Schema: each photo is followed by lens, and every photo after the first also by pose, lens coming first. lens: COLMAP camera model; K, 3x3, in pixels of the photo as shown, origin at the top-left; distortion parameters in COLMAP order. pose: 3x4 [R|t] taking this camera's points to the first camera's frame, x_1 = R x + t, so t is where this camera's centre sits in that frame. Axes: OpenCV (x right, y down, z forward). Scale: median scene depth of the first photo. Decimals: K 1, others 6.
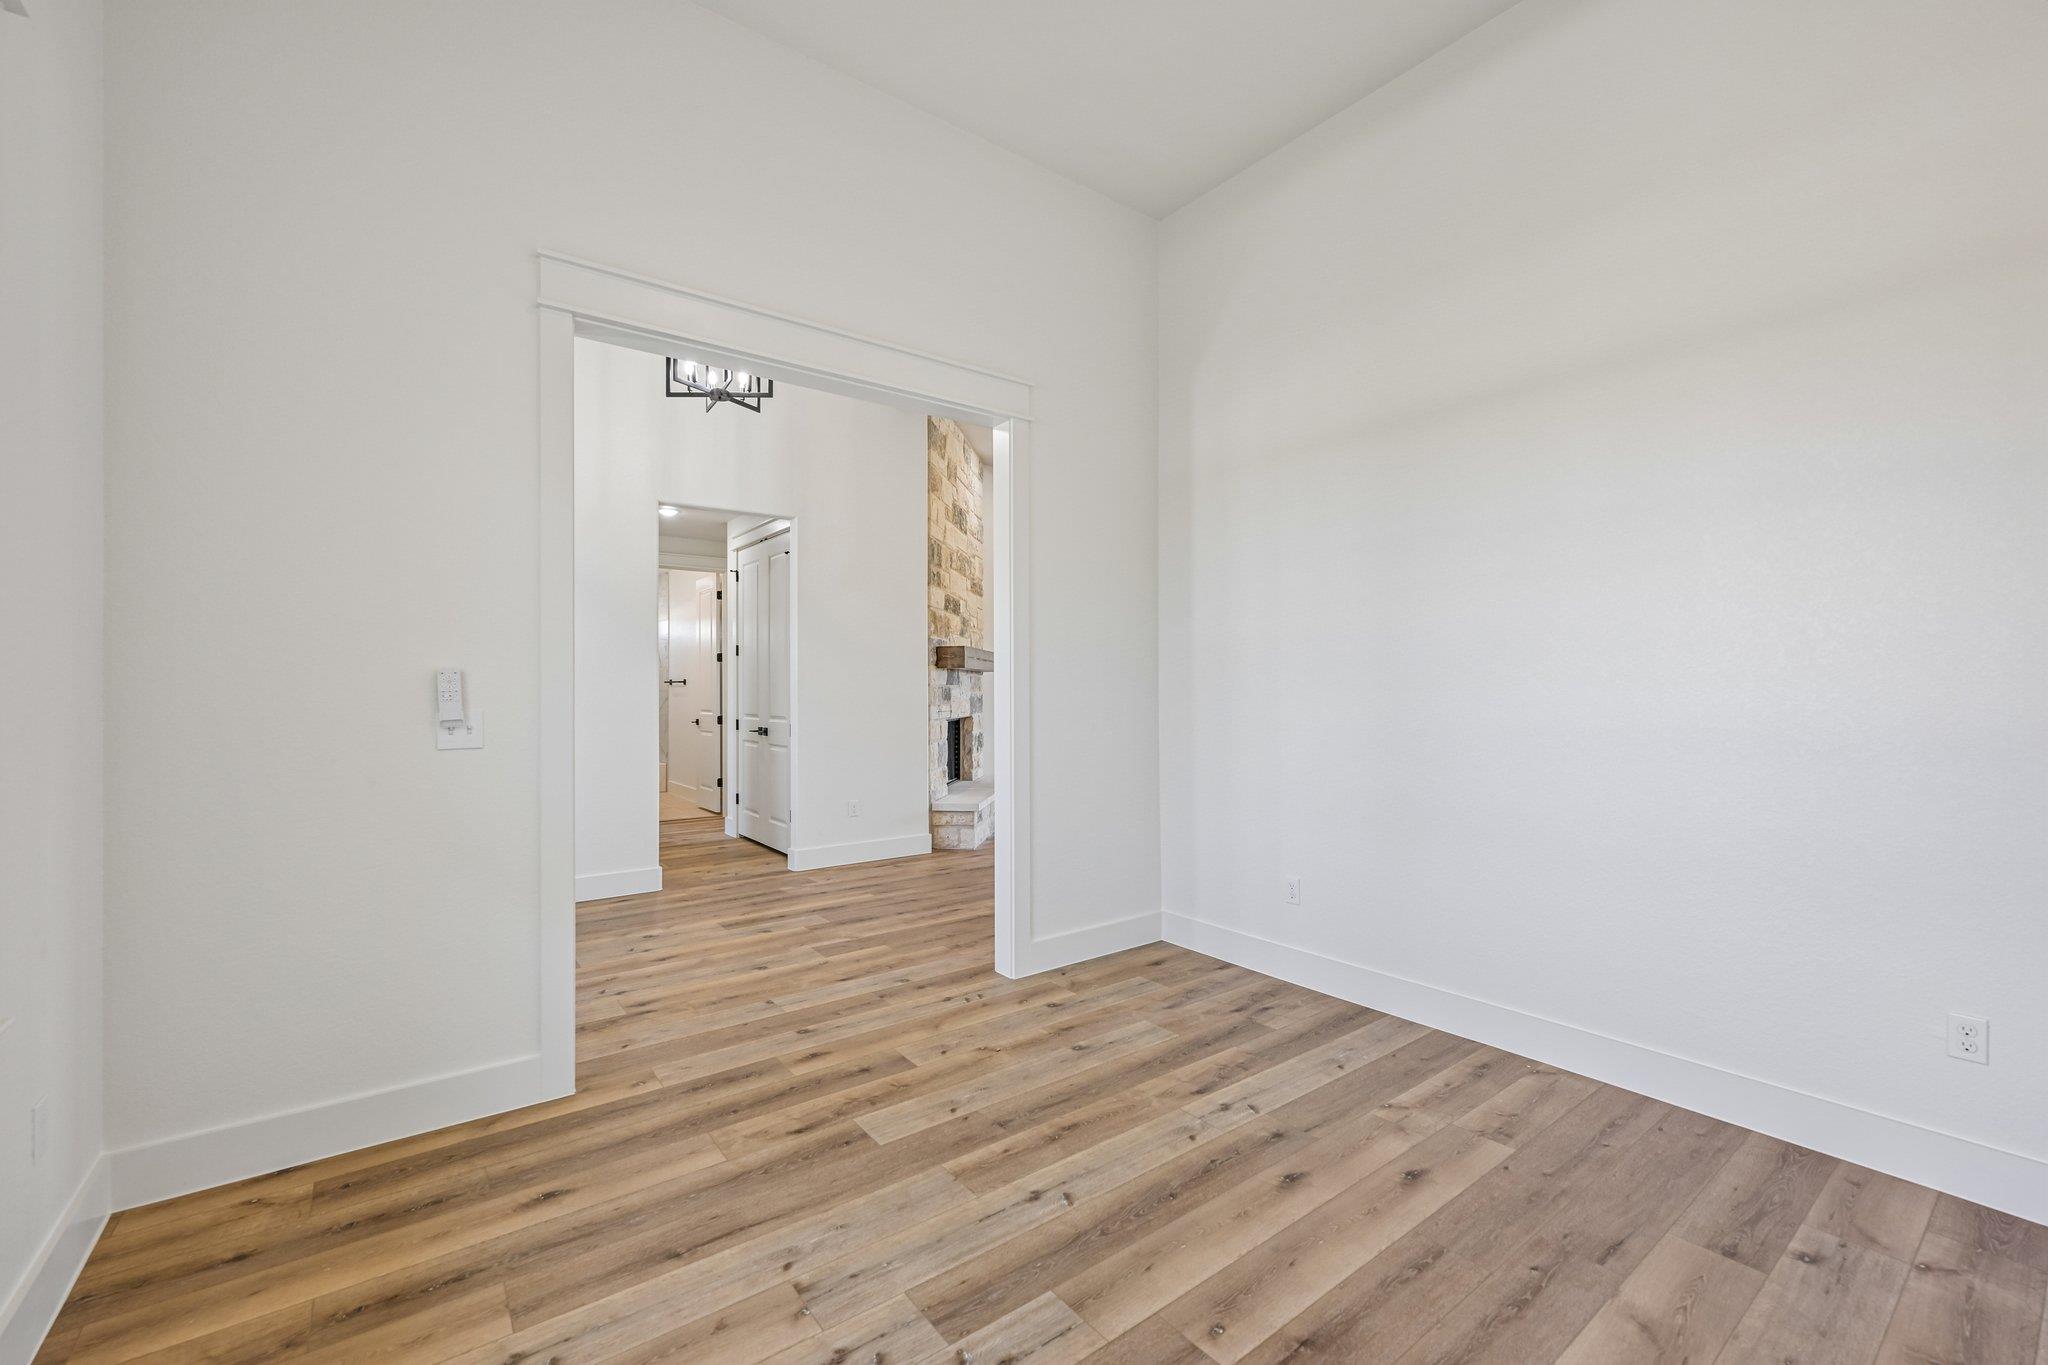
lens RADIAL K [[841.4, 0, 1031.7], [0, 841.4, 685.0], [0, 0, 1]] dist [-0.000982, -0.000117]
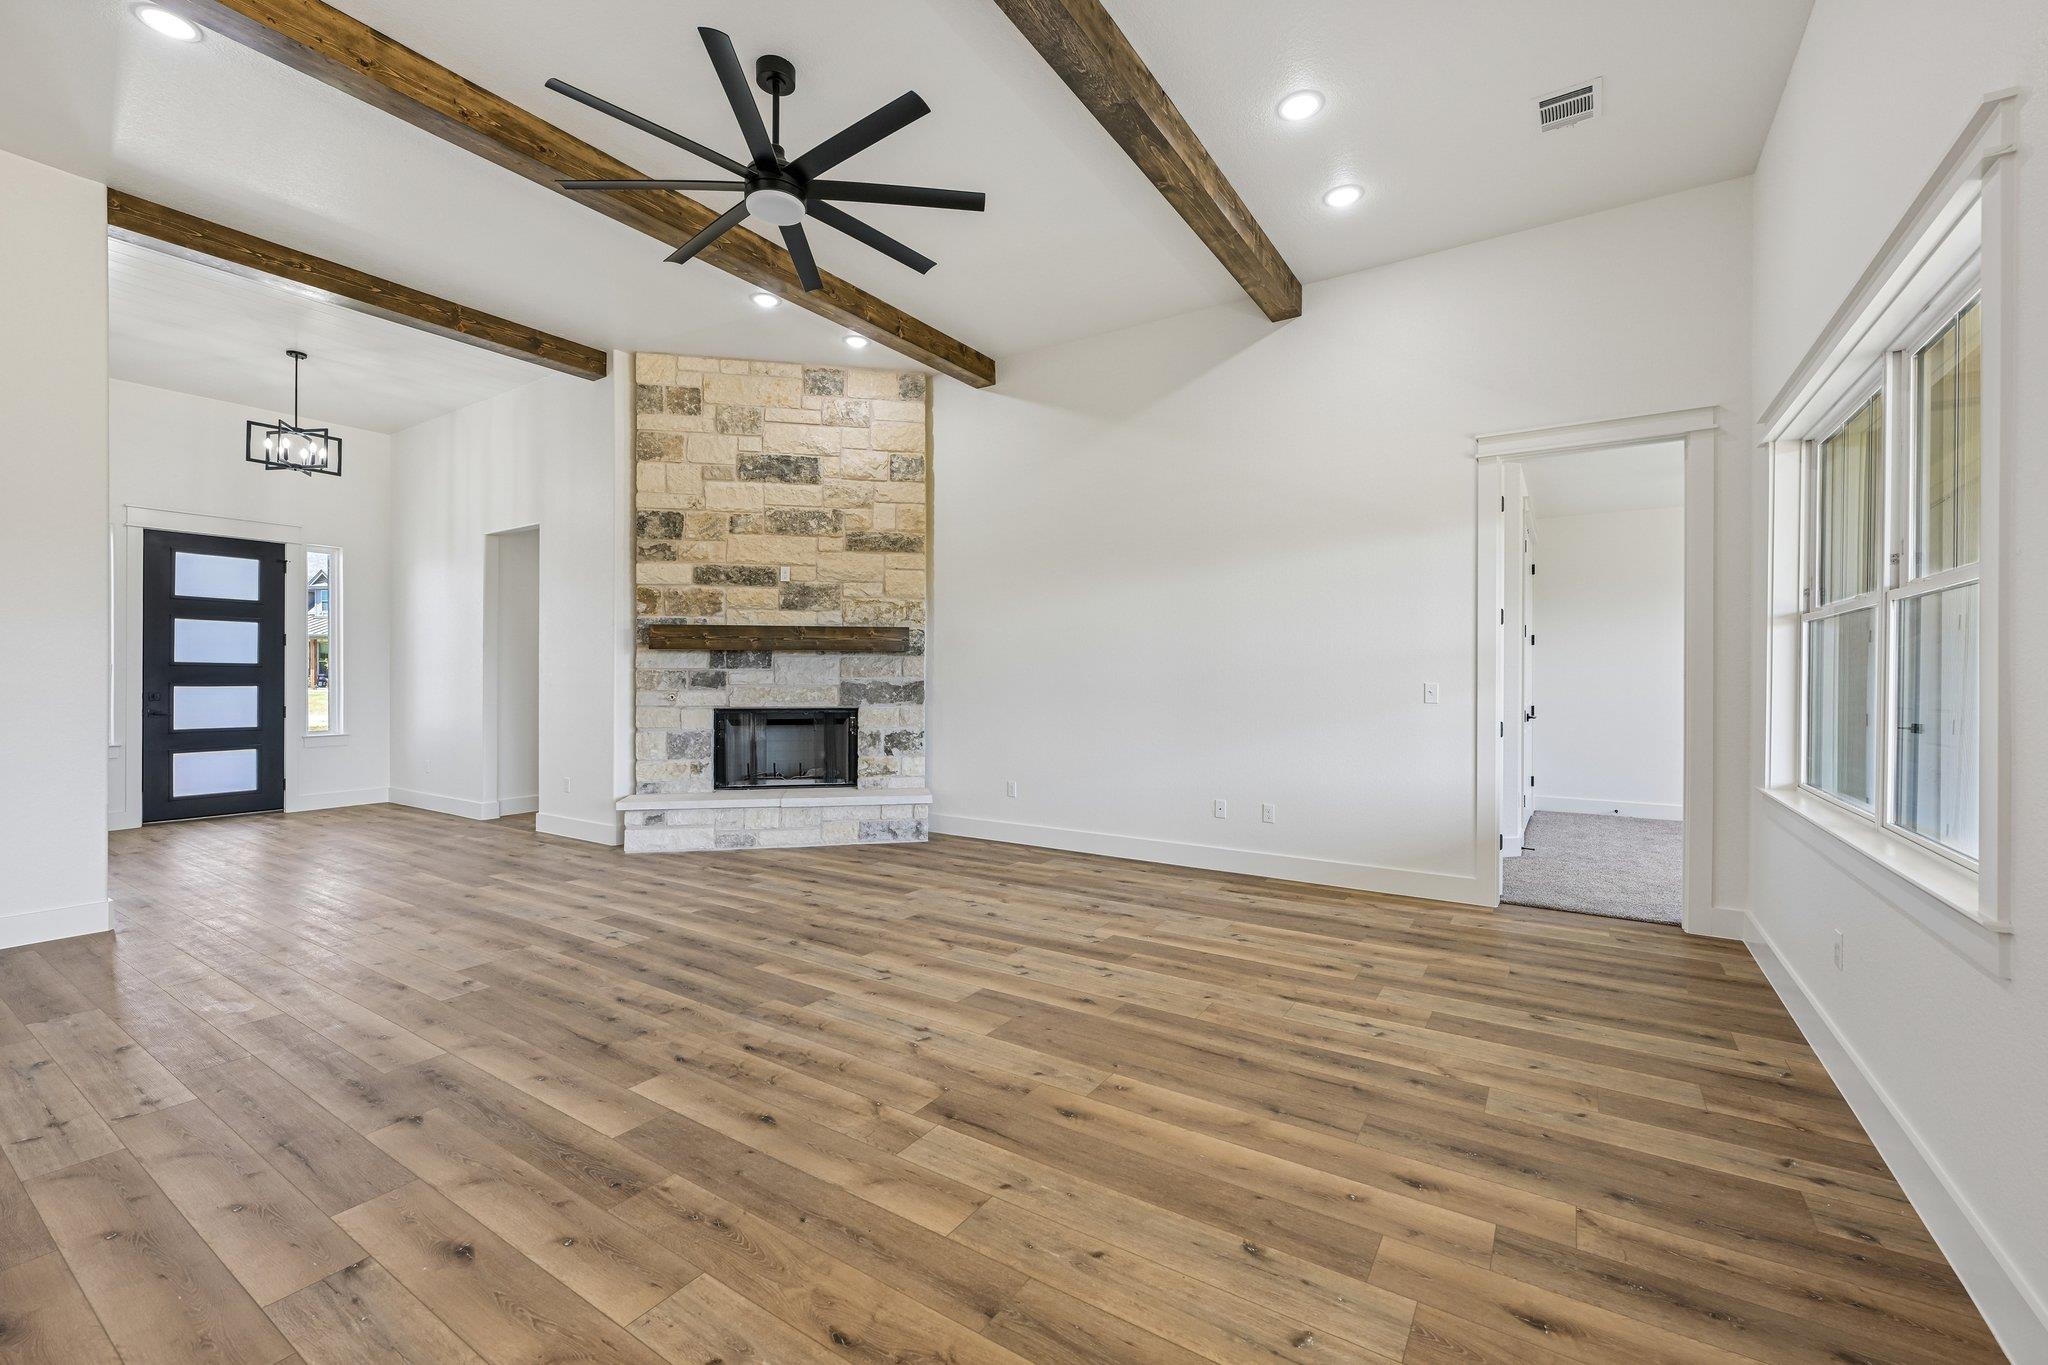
lens RADIAL K [[845.1, 0, 1025.7], [0, 845.1, 679.8], [0, 0, 1]] dist [-0.000307, 0.000079]
pose [[0.327621, 0.008067, -0.944775, 0.798692], [0.000393, 0.999962, 0.008674, 0.004007], [0.944809, -0.003213, 0.327605, 0.968345]]
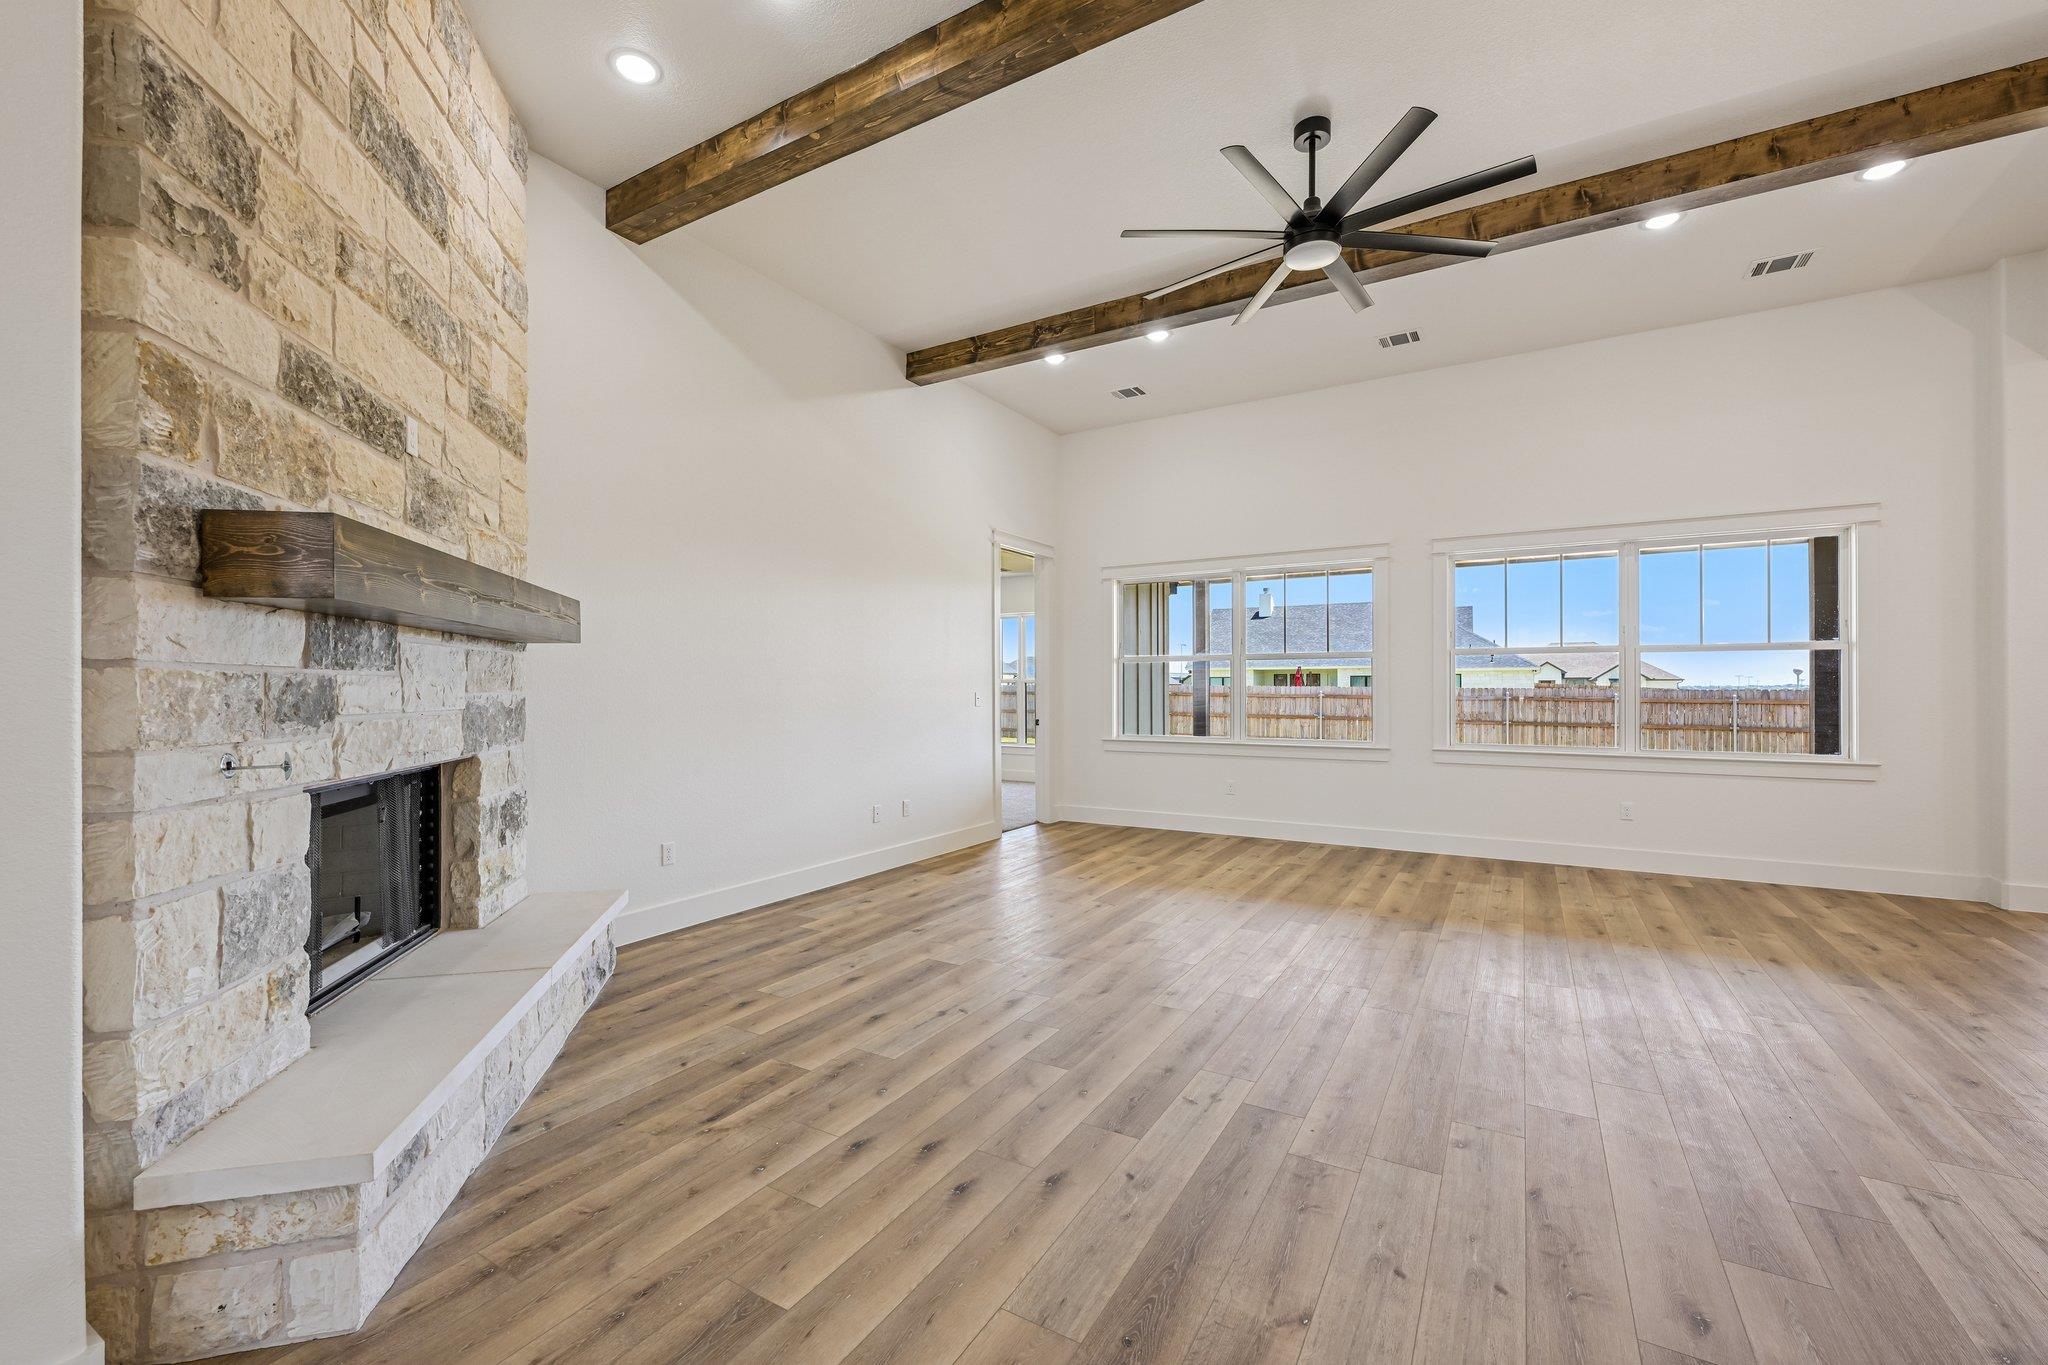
lens RADIAL K [[842.6, 0, 1018.2], [0, 842.6, 684.9], [0, 0, 1]] dist [-0.001334, -0.000225]
pose [[0.931343, 0.000952, 0.364141, 0.019354], [-0.000617, 0.999999, -0.001035, 0.005516], [-0.364142, 0.000739, 0.931343, 0.611651]]
